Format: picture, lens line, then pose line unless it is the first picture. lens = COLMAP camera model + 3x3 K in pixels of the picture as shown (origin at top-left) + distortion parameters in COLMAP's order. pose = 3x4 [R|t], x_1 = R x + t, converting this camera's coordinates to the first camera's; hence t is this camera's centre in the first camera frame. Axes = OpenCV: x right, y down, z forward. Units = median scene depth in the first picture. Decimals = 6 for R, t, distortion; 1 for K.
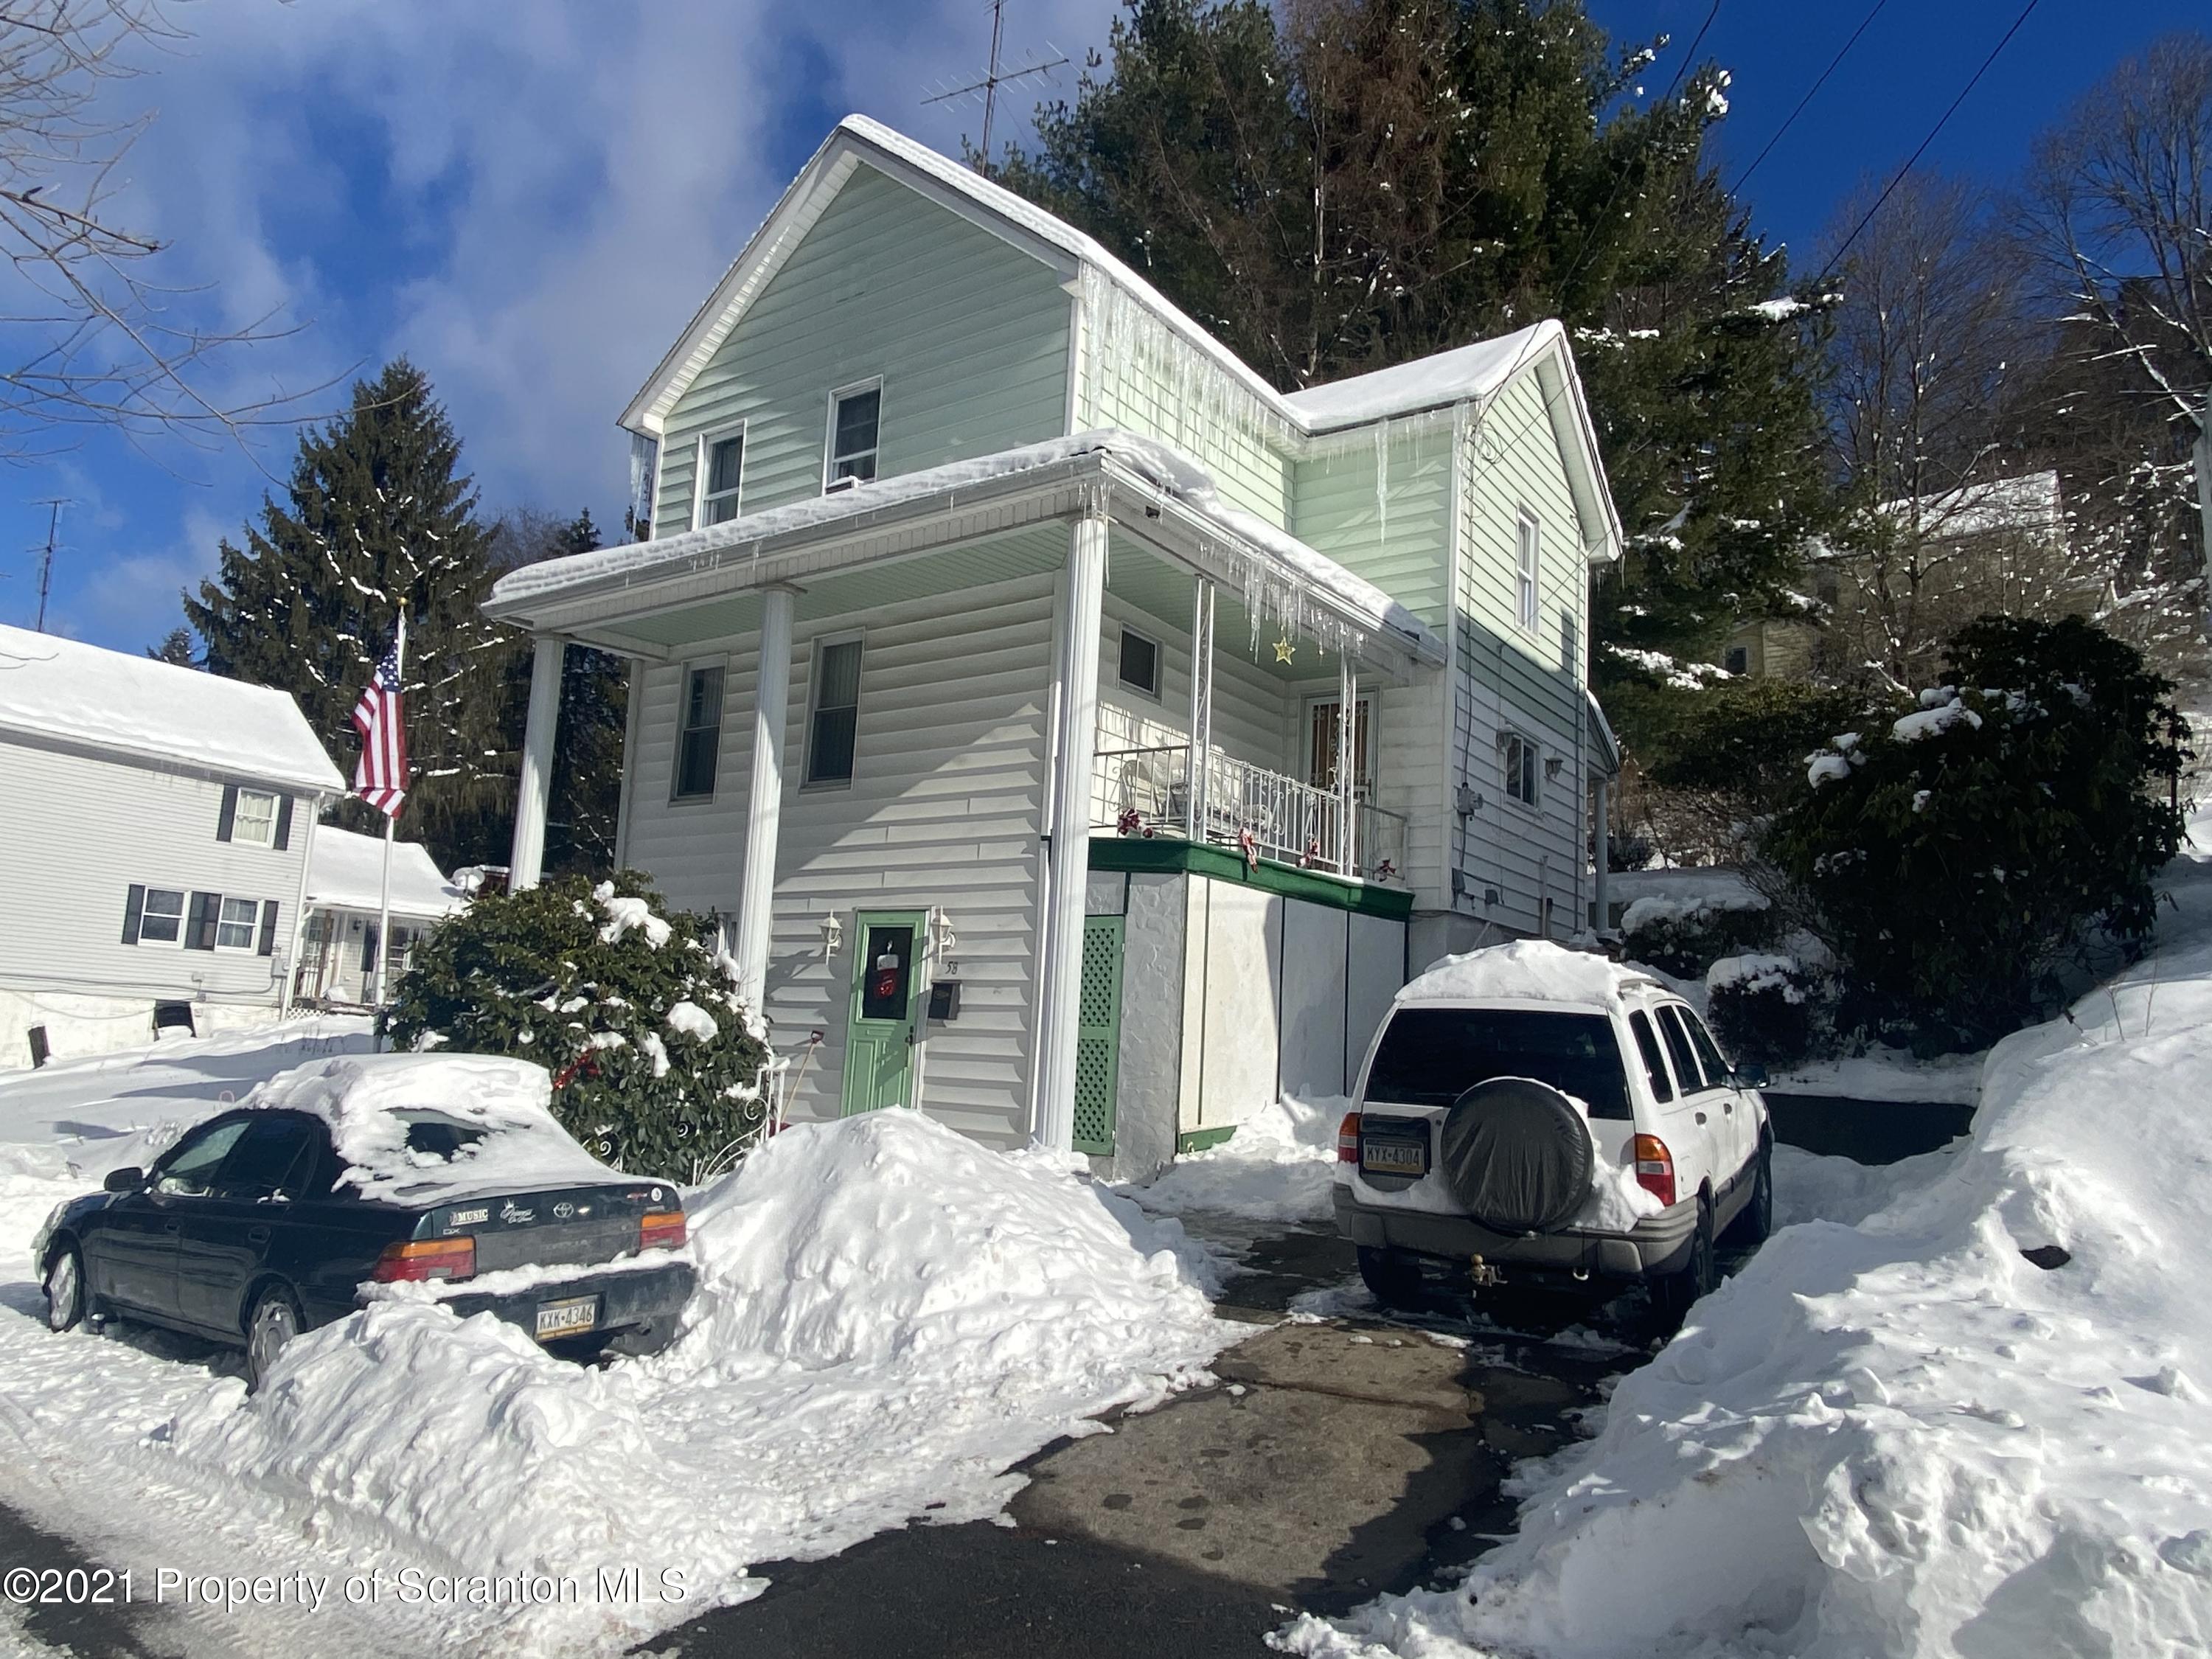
lens RADIAL K [[1536.3, 0, 1106.0], [0, 1536.3, 829.5], [0, 0, 1]] dist [0.003073, 0.003637]
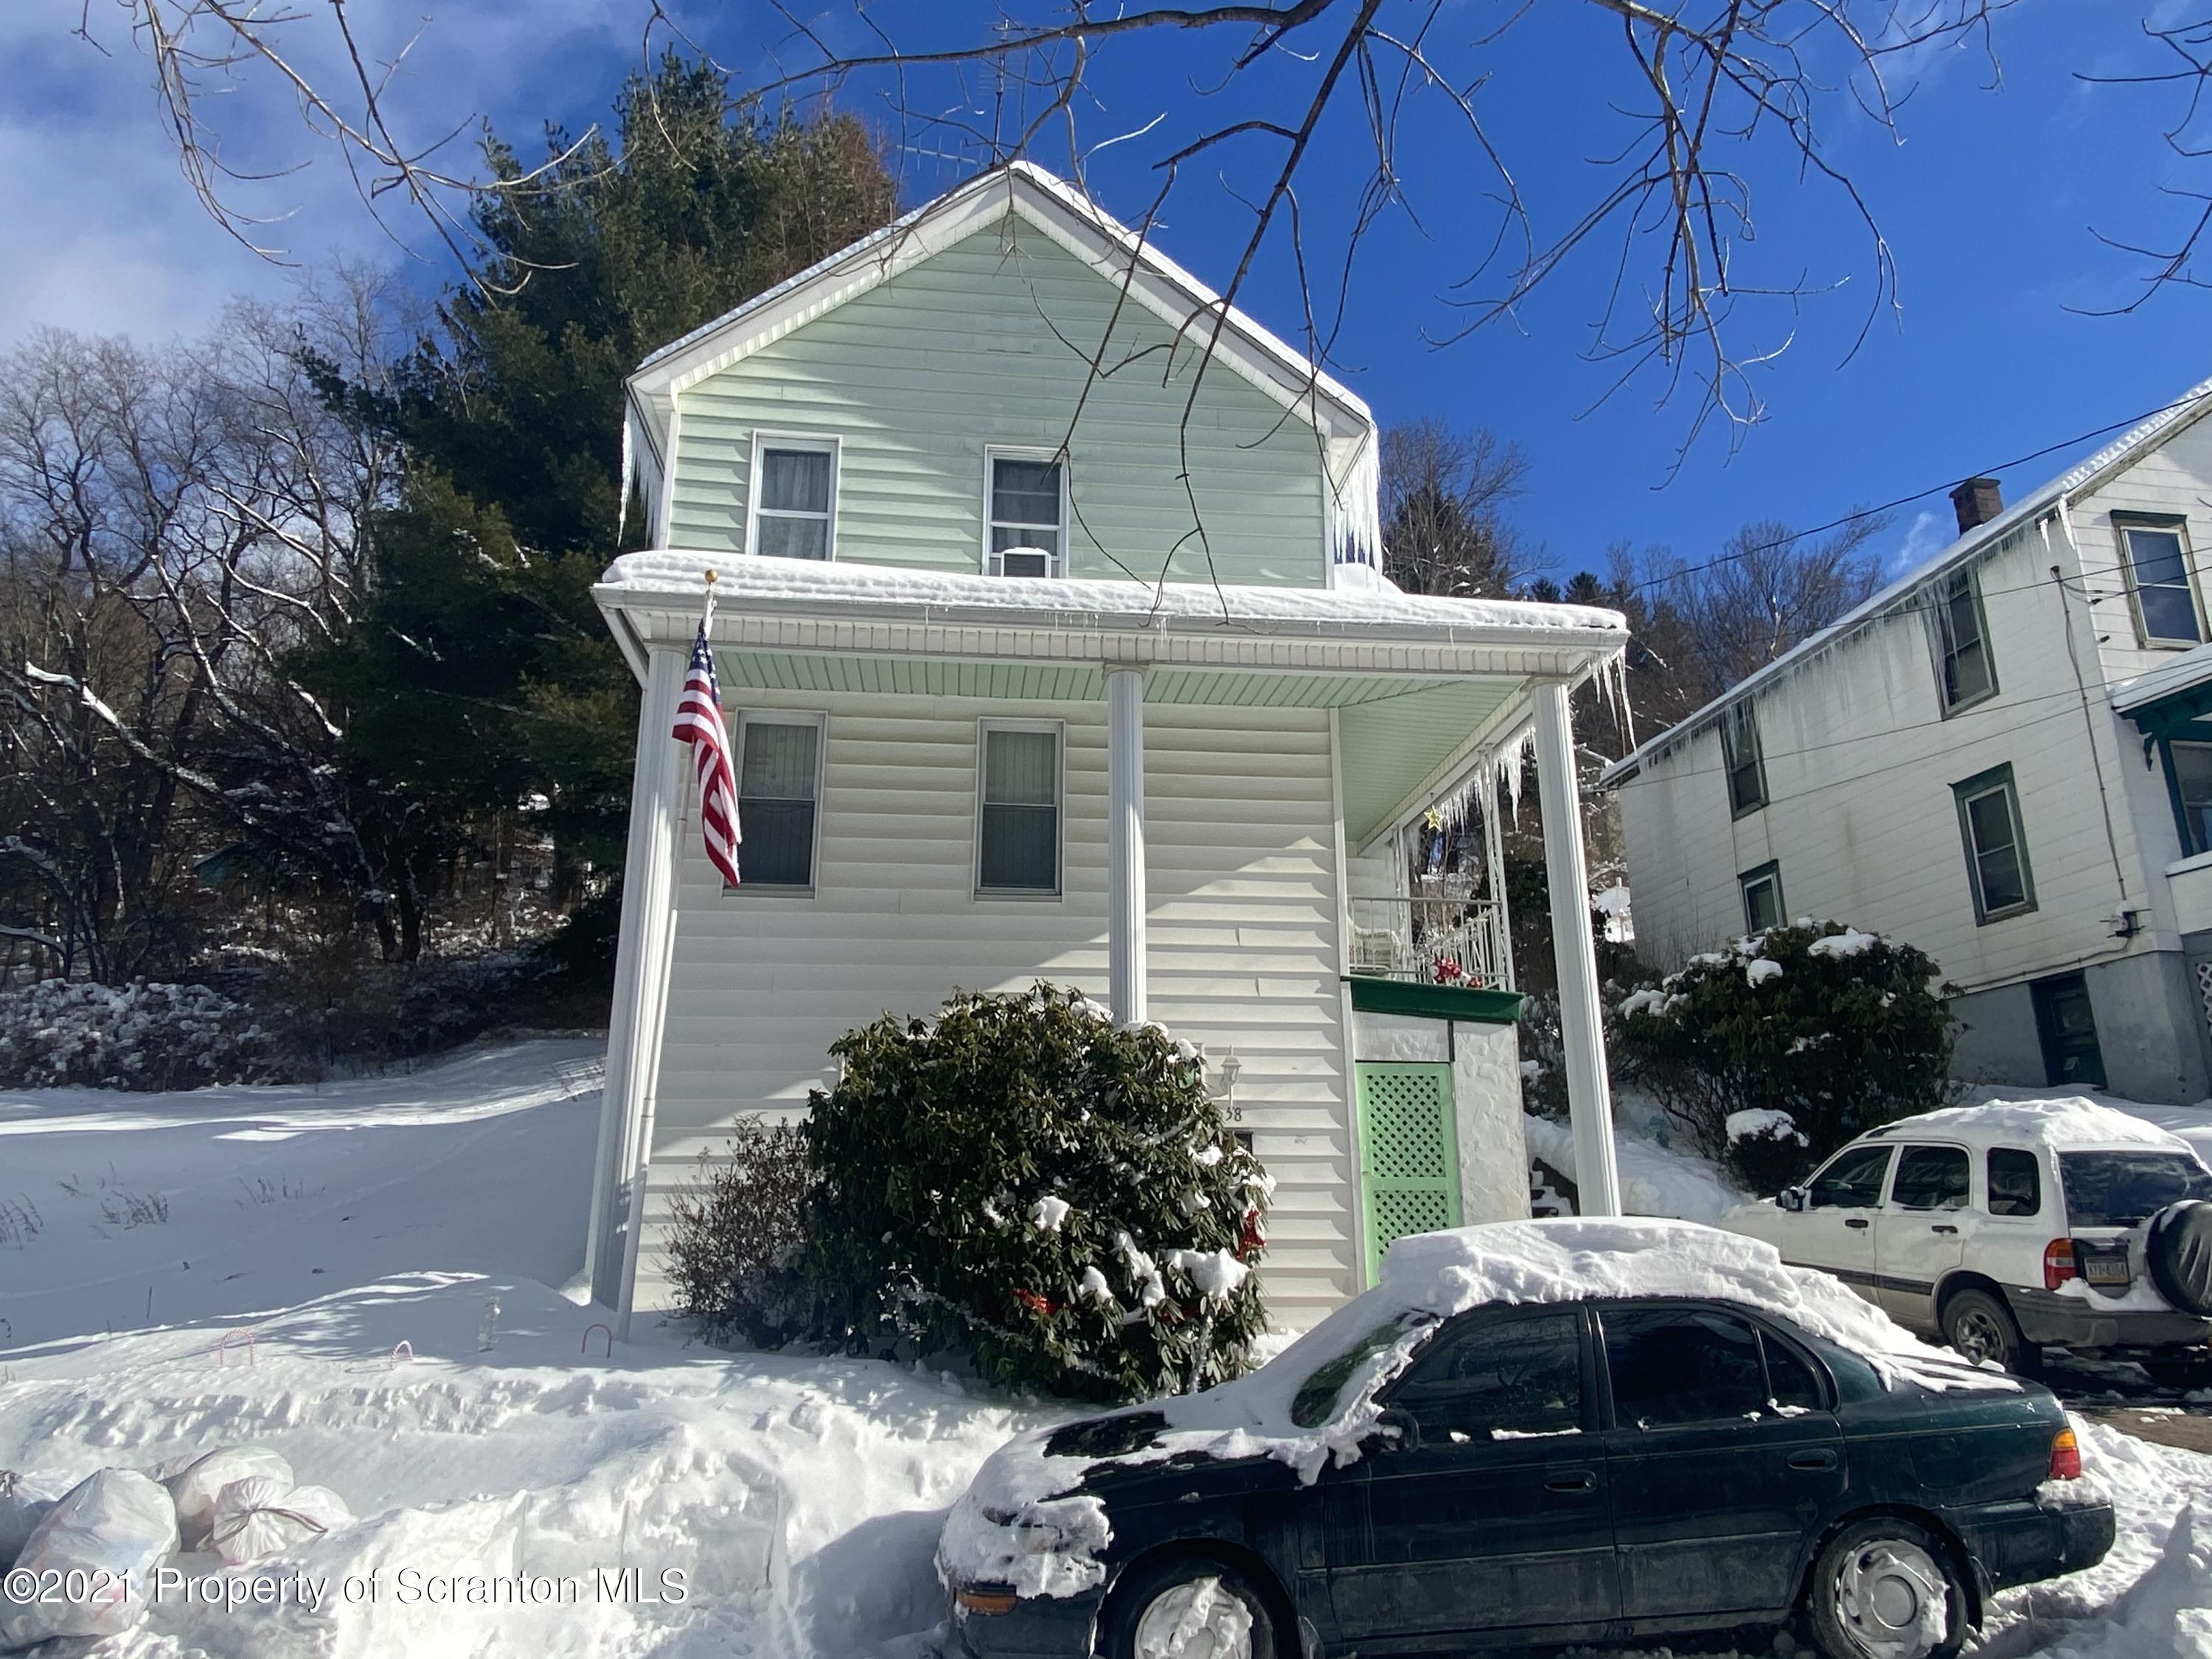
lens RADIAL K [[1536.3, 0, 1106.0], [0, 1536.3, 829.5], [0, 0, 1]] dist [0.003073, 0.003637]
pose [[0.754657, 0.141501, 0.640680, -0.753390], [-0.067225, 0.988004, -0.139027, 0.054925], [-0.652667, 0.061848, 0.755117, 0.352604]]
